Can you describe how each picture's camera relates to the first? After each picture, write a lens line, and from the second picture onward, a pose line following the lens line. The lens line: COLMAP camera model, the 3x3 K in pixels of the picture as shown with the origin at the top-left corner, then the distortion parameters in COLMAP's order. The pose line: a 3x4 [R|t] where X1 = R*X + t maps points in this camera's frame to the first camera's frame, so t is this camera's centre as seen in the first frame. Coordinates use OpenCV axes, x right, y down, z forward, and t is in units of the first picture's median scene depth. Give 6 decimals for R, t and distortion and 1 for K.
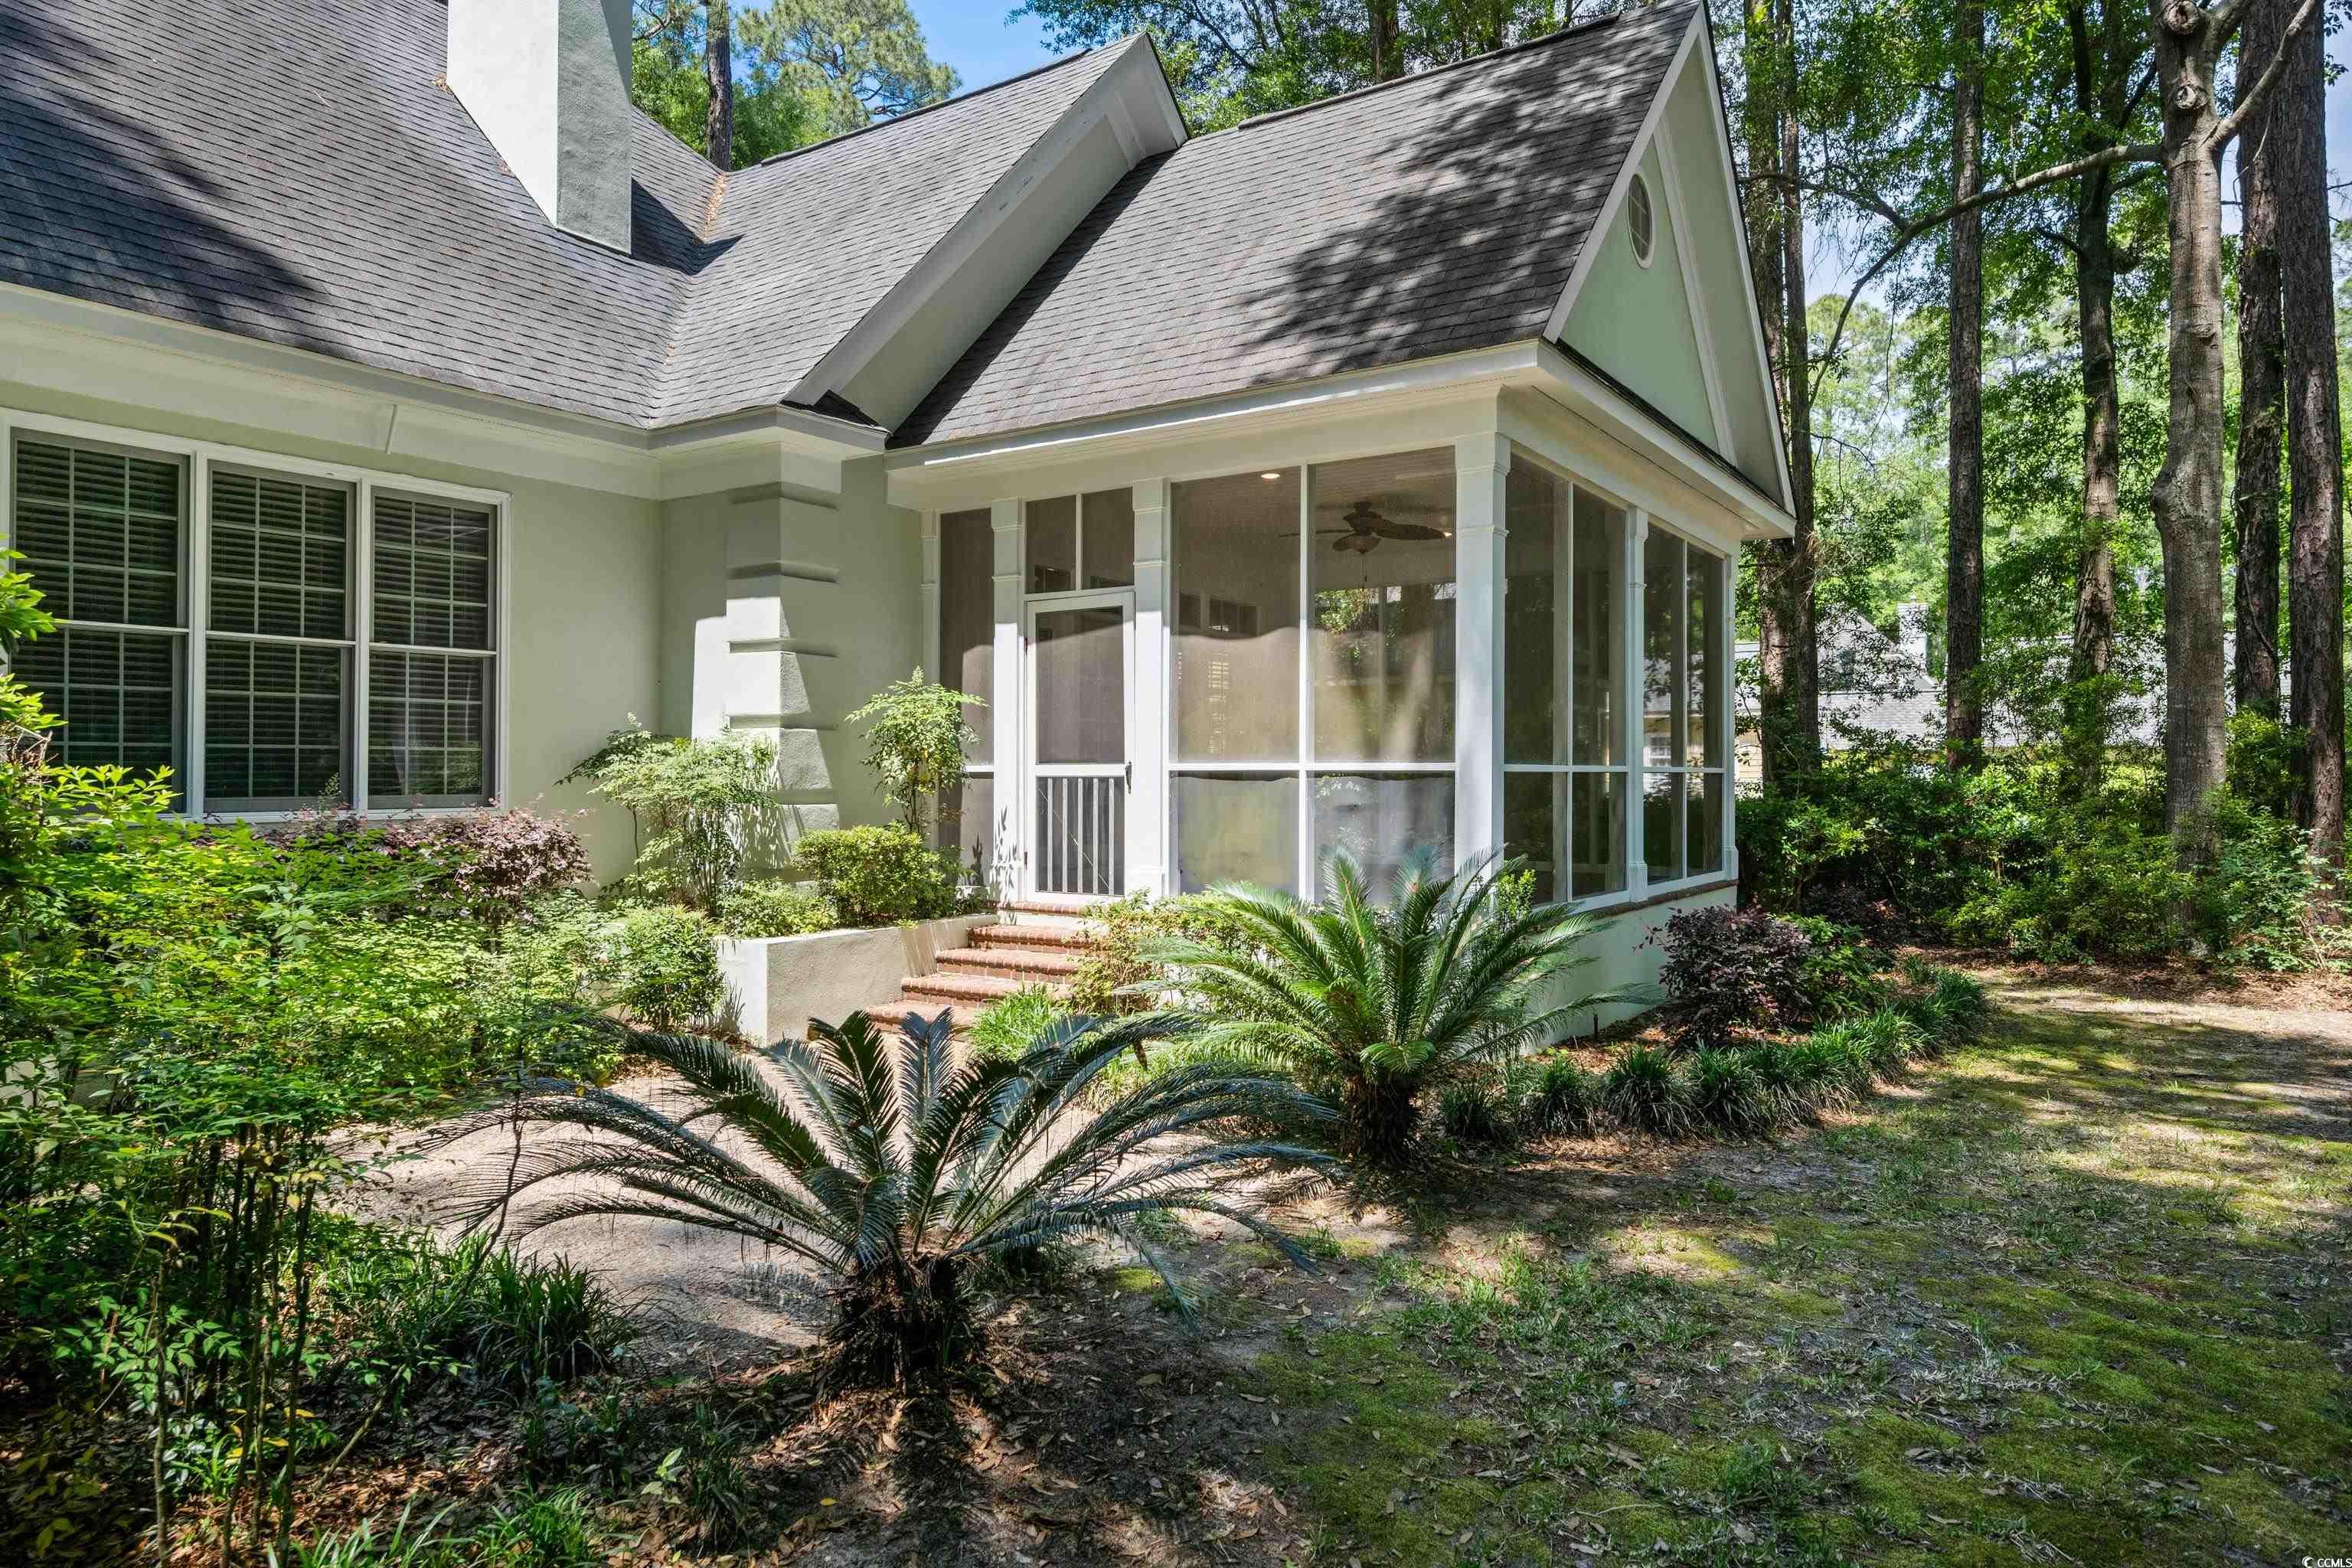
lens RADIAL K [[1423.3, 0, 1171.7], [0, 1423.3, 786.2], [0, 0, 1]] dist [0.001269, 0.000985]
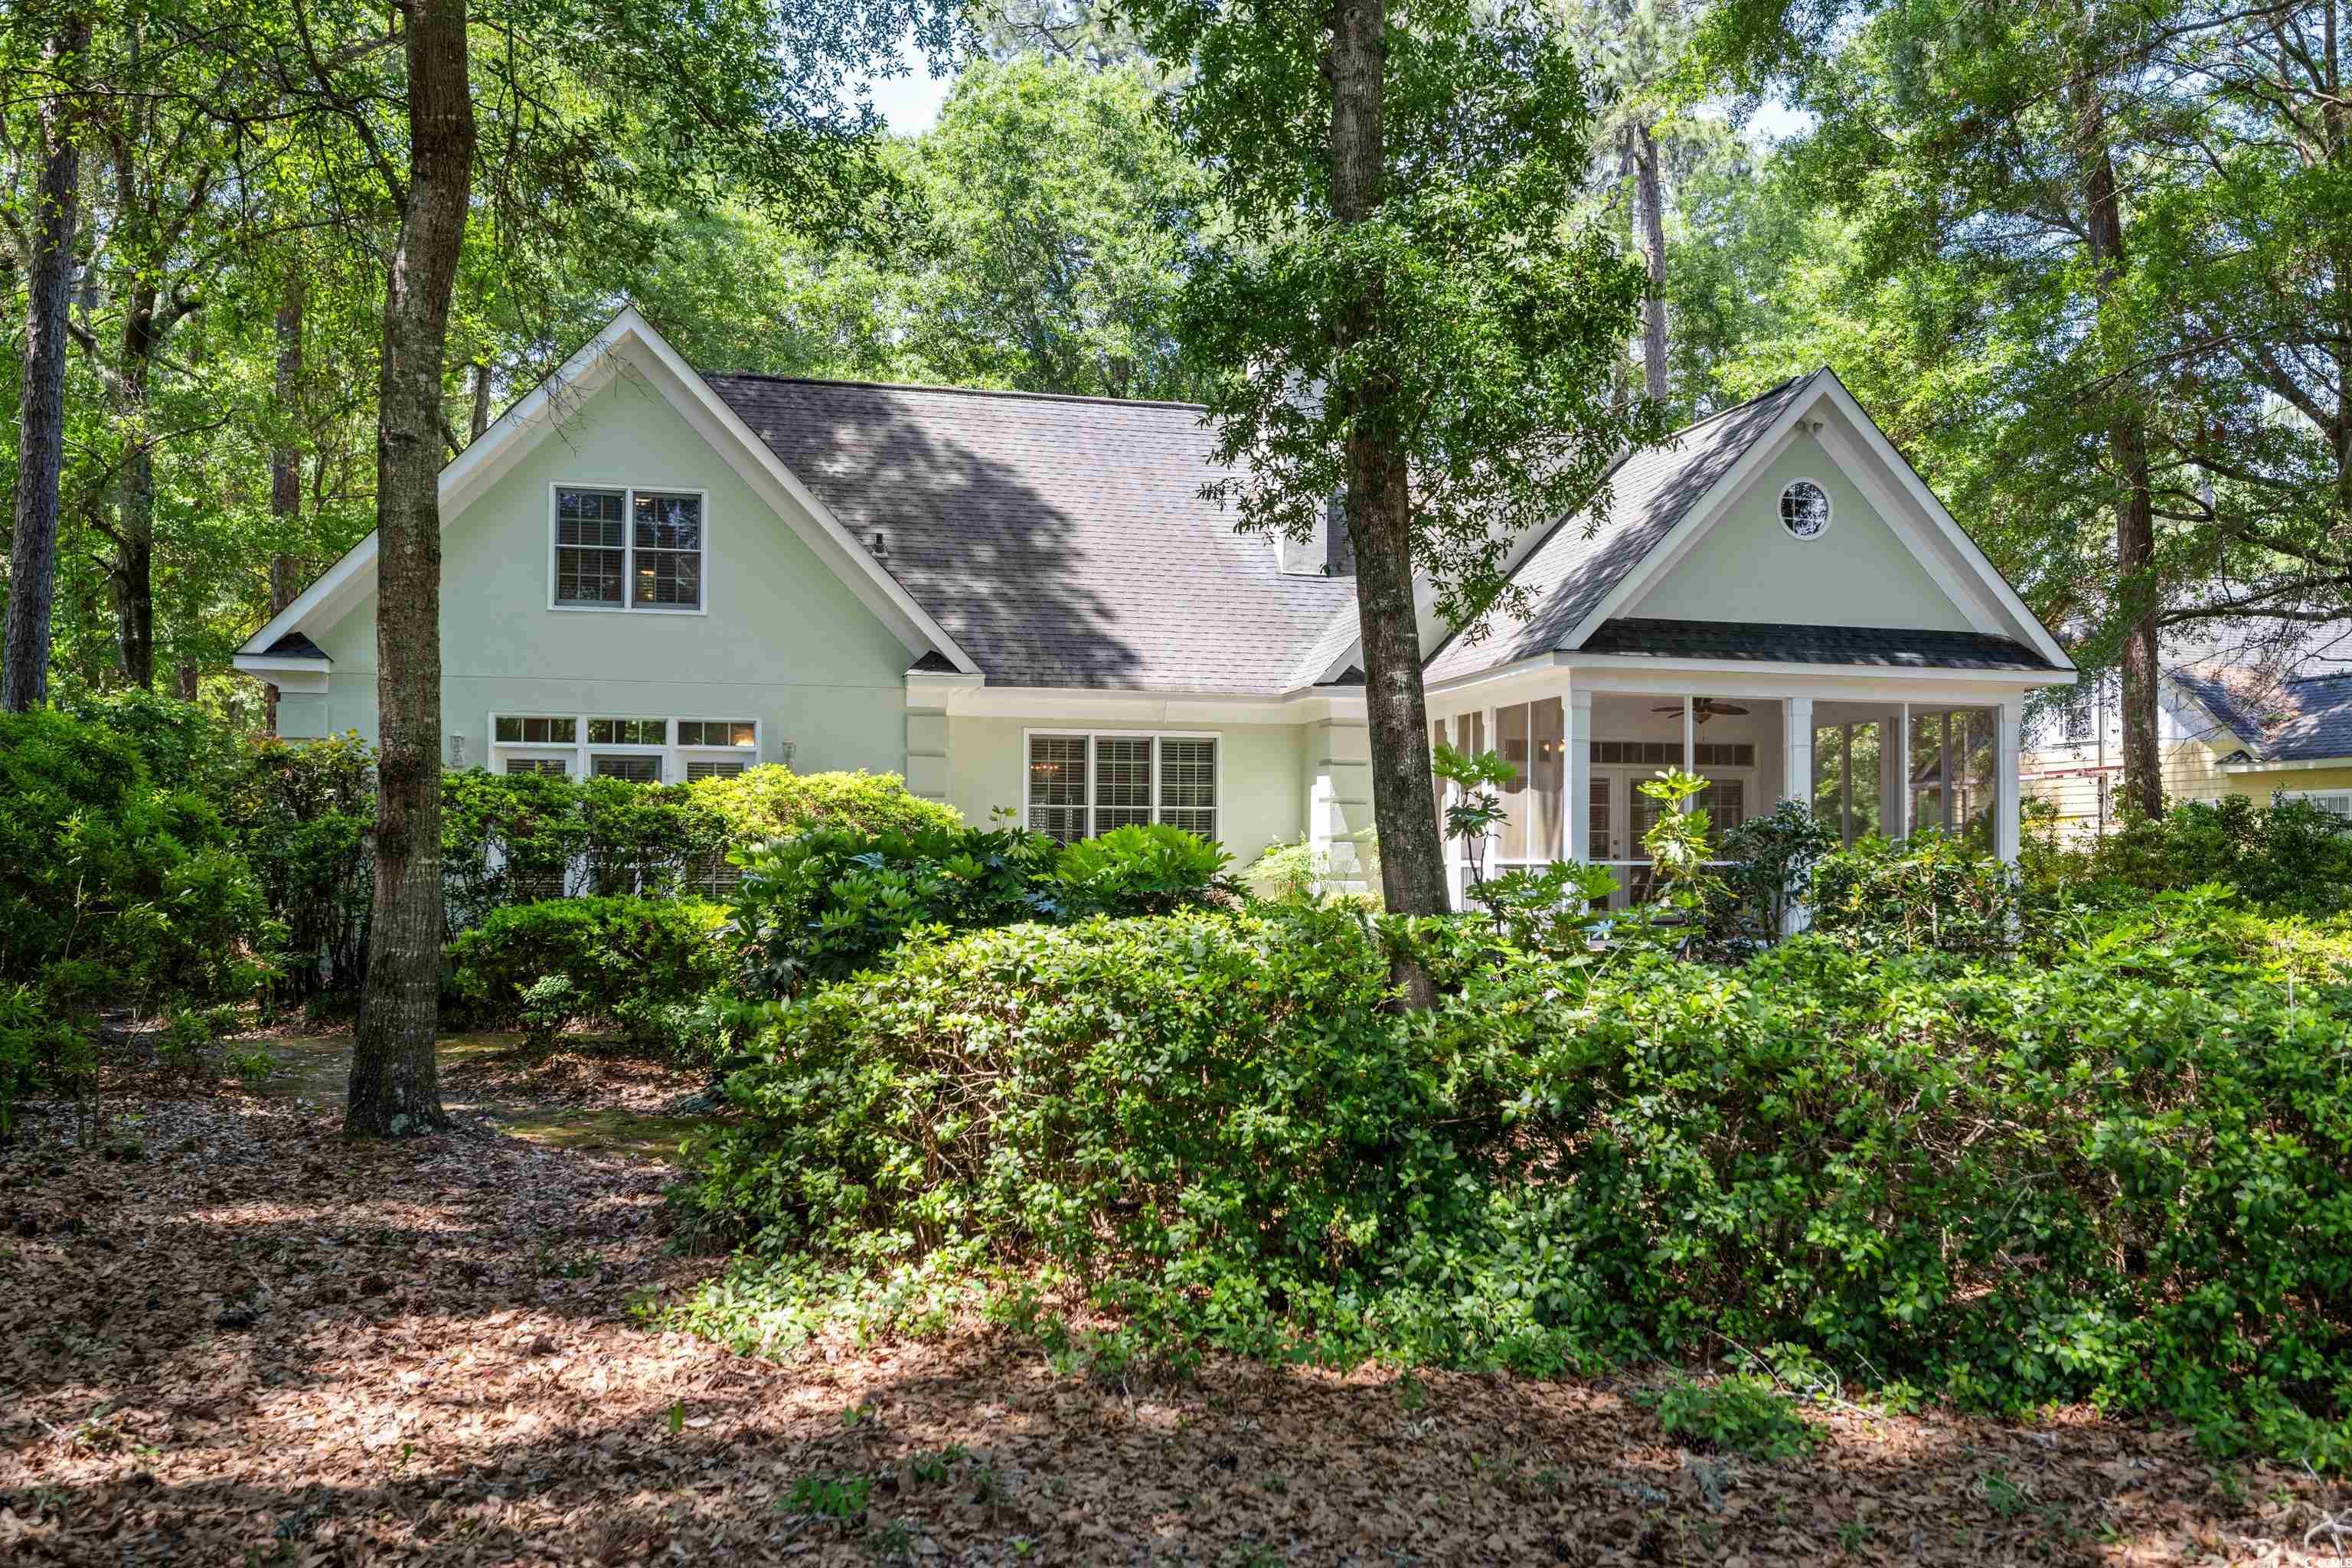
lens RADIAL K [[1826.4, 0, 1178.0], [0, 1826.4, 787.9], [0, 0, 1]] dist [-0.001165, -0.000013]
pose [[0.725954, -0.026038, -0.687250, 1.322497], [-0.014139, 0.998507, -0.052766, 0.020536], [0.687597, 0.048023, 0.724502, -0.983332]]
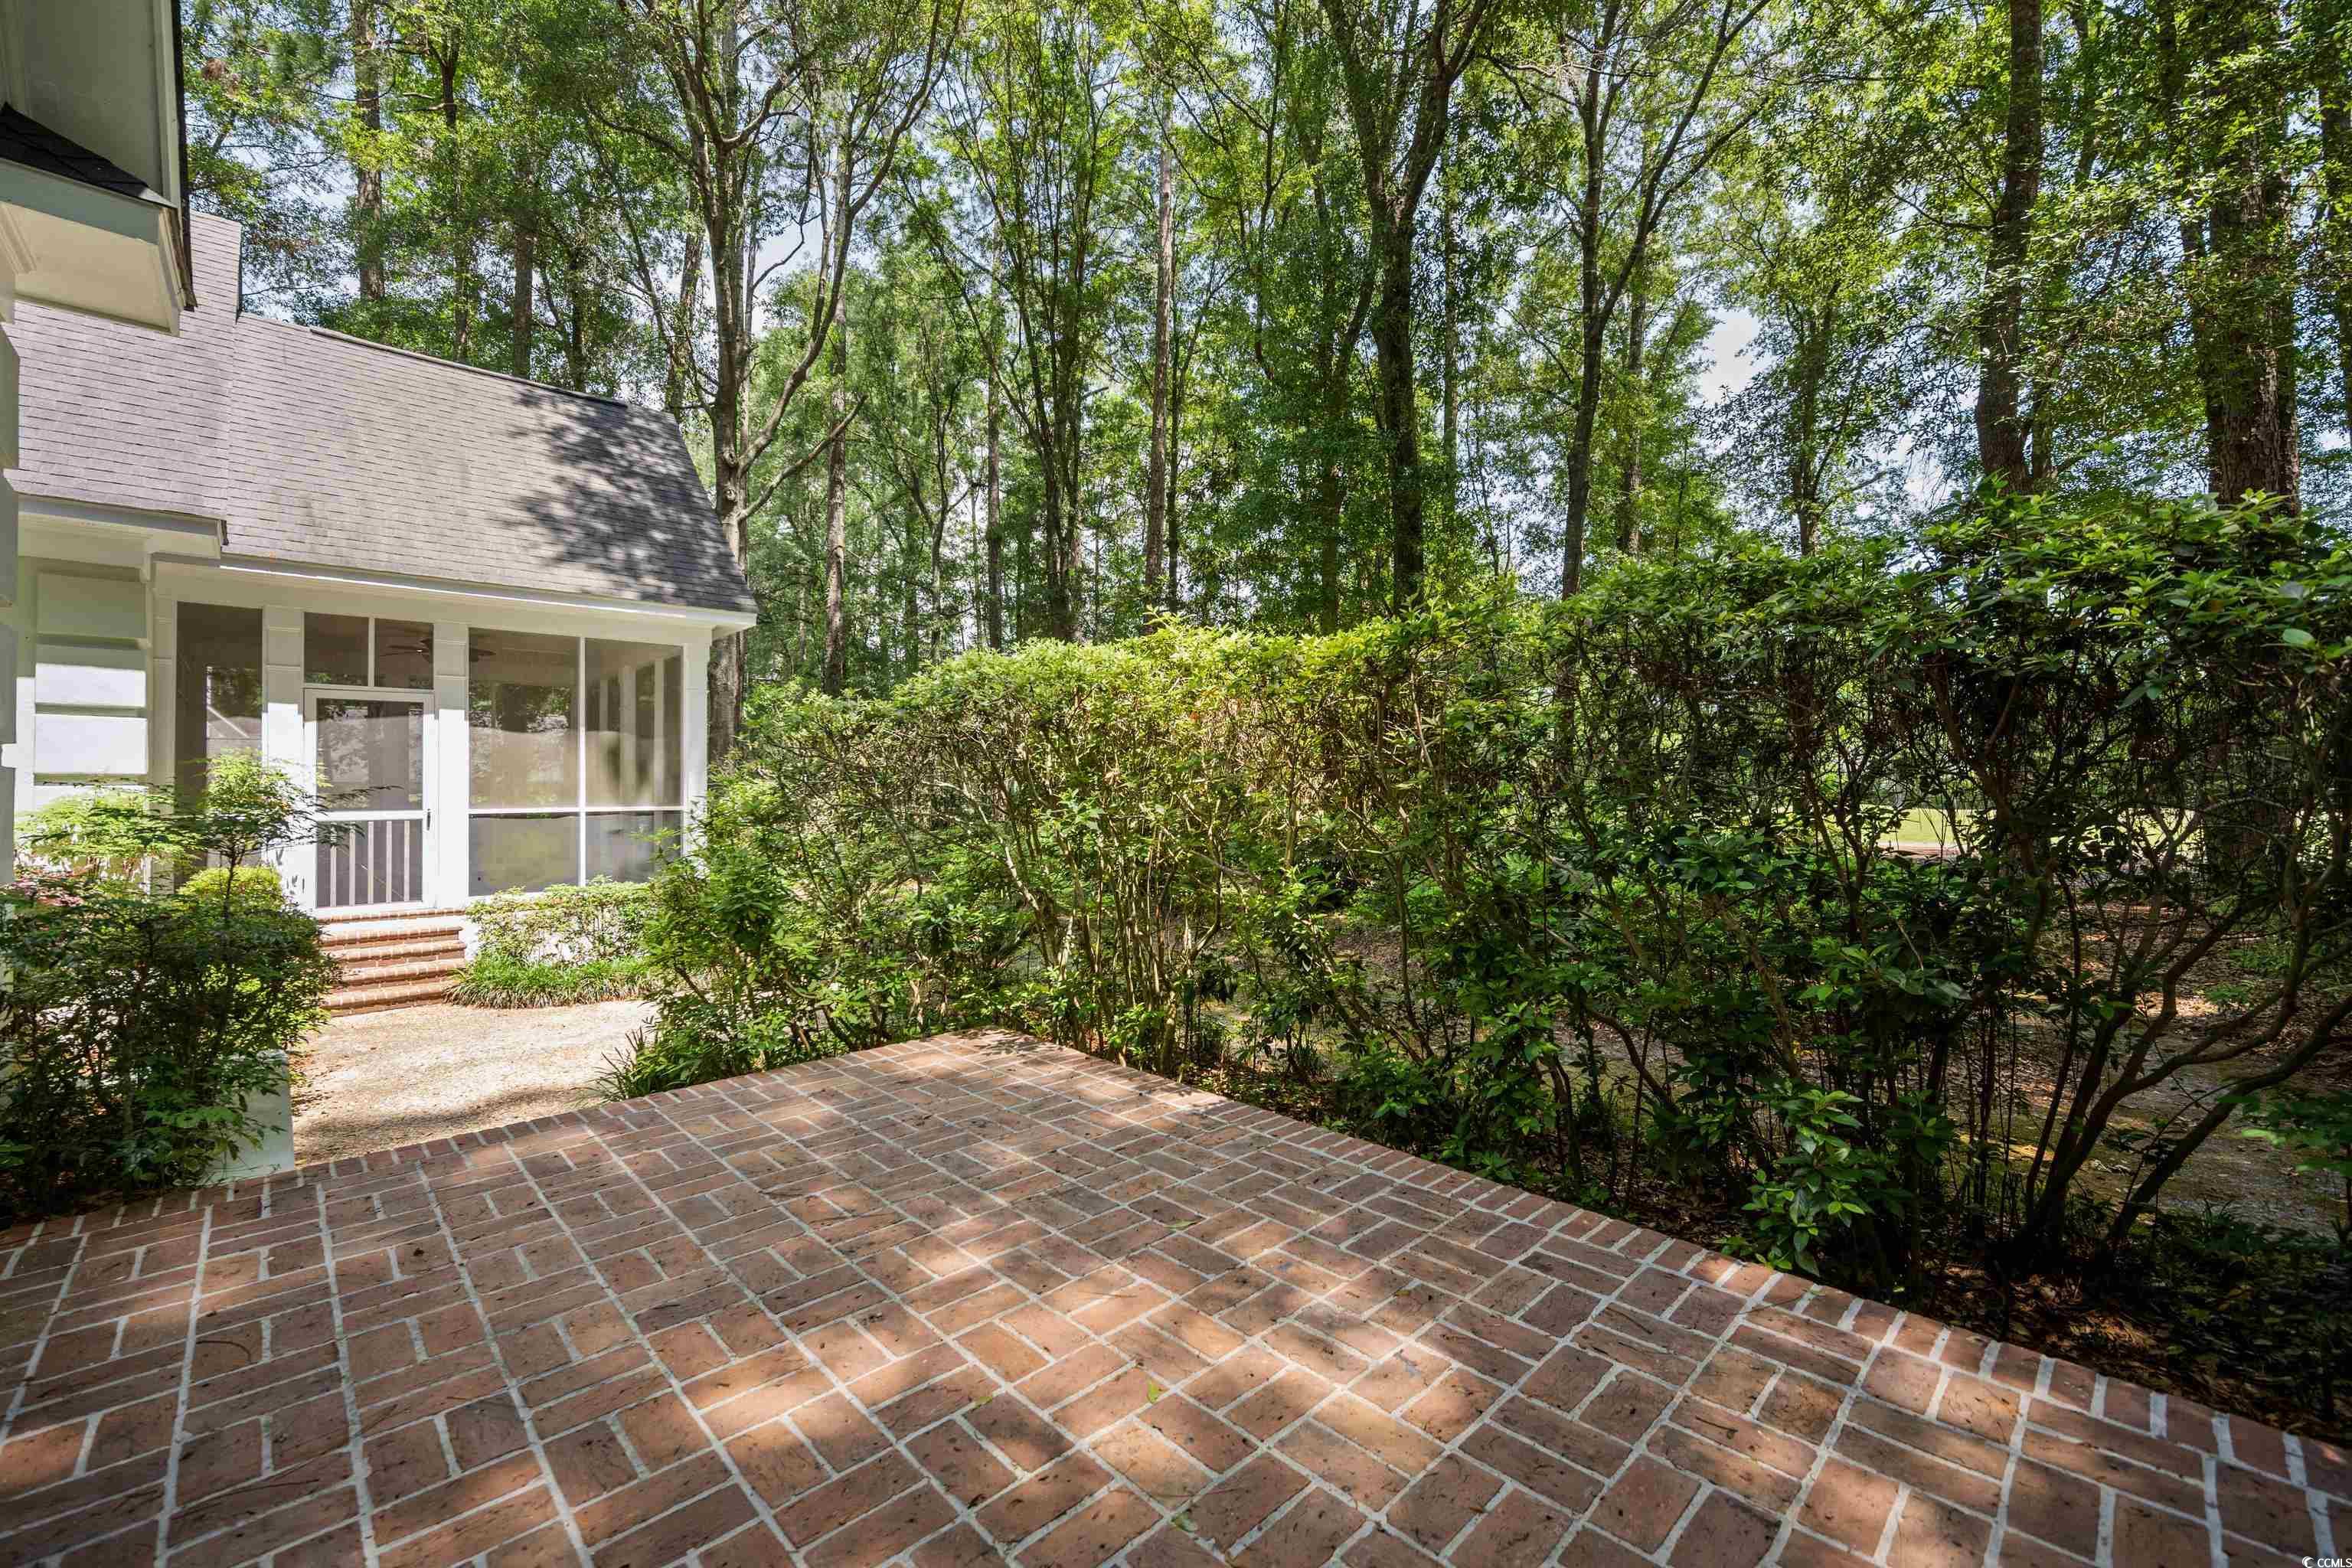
lens RADIAL K [[944.9, 0, 1179.3], [0, 944.9, 786.3], [0, 0, 1]] dist [0.000749, 0.000017]
pose [[0.198414, -0.000788, 0.980118, -0.838457], [0.015121, 0.999883, -0.002257, -0.027077], [-0.980002, 0.015268, 0.198403, 0.048417]]
